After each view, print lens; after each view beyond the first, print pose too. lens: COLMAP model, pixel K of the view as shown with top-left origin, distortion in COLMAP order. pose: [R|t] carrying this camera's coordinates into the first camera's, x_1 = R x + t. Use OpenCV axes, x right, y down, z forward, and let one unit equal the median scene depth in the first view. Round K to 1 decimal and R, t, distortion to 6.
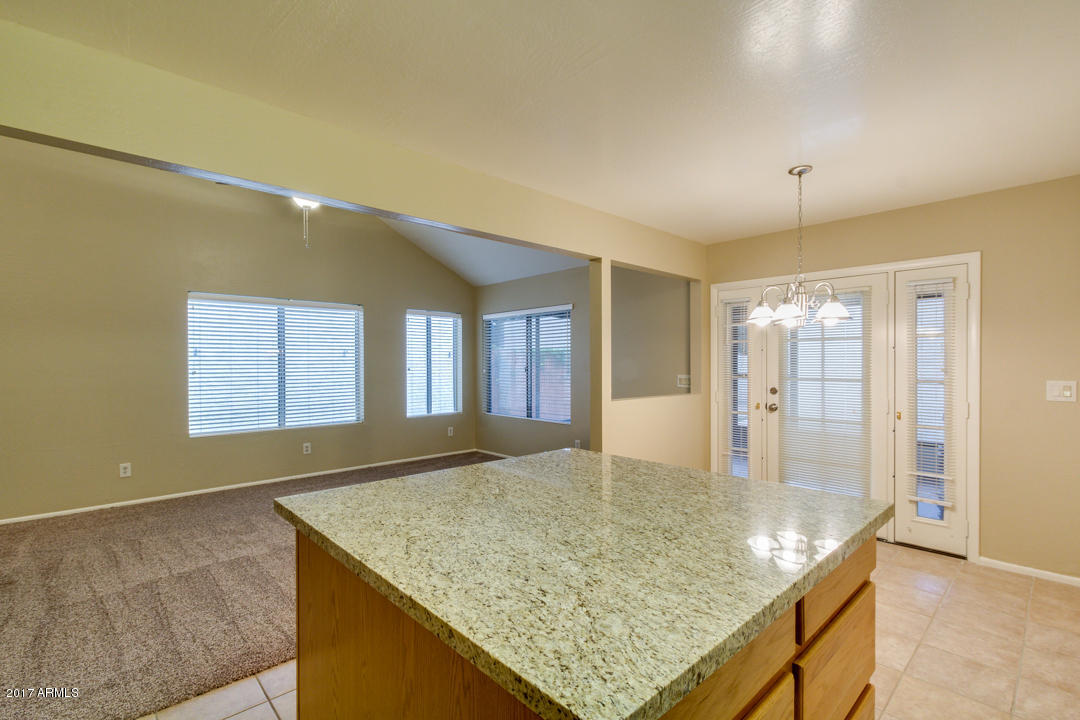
lens RADIAL K [[492.0, 0, 548.5], [0, 492.0, 366.1], [0, 0, 1]] dist [0.001339, -0.000615]
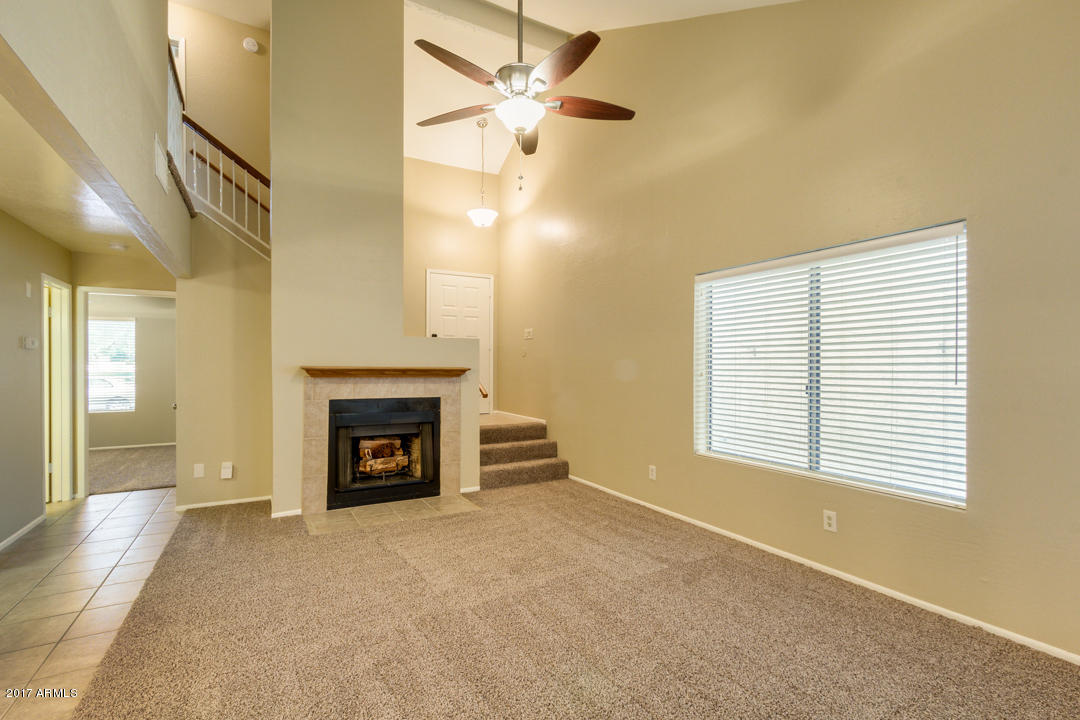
lens RADIAL K [[492.0, 0, 539.7], [0, 492.0, 368.1], [0, 0, 1]] dist [0.001339, -0.000615]
pose [[-0.241458, 0.012086, -0.970336, 0.171534], [-0.005311, 0.999891, 0.013776, -0.007066], [0.970397, 0.008480, -0.241368, 1.346024]]
